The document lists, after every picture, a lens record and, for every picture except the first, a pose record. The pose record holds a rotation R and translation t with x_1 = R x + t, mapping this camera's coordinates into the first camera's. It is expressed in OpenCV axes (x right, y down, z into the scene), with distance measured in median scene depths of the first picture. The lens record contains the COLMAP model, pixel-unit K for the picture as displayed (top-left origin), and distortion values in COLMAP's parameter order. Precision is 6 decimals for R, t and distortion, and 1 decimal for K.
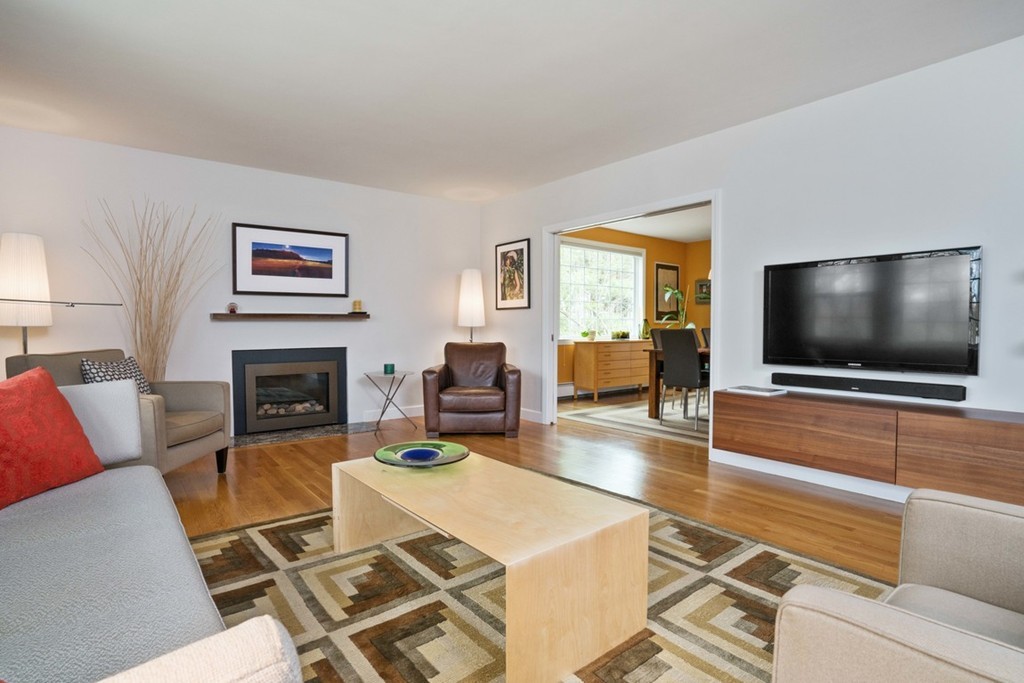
lens RADIAL K [[522.6, 0, 514.1], [0, 522.6, 327.2], [0, 0, 1]] dist [-0.000262, 0.000008]
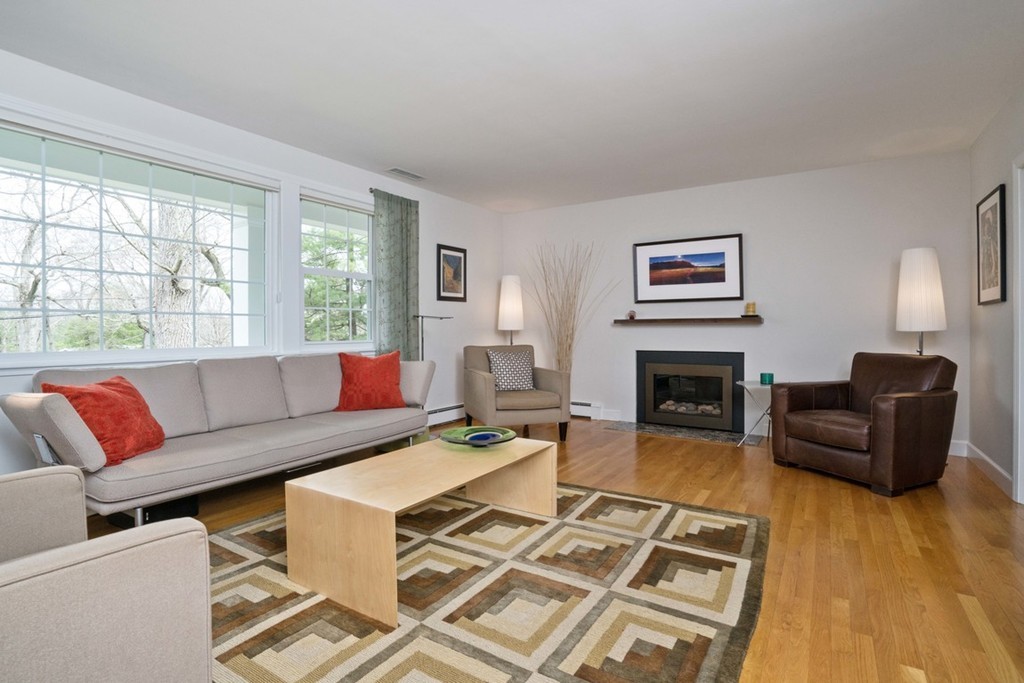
lens RADIAL K [[535.3, 0, 512.0], [0, 535.3, 341.5], [0, 0, 1]] dist [-0.001103, 0.000761]
pose [[0.329548, 0.023683, -0.943842, 0.493914], [-0.006379, 0.999718, 0.022858, -0.001665], [0.944117, -0.001512, 0.329606, 0.303386]]
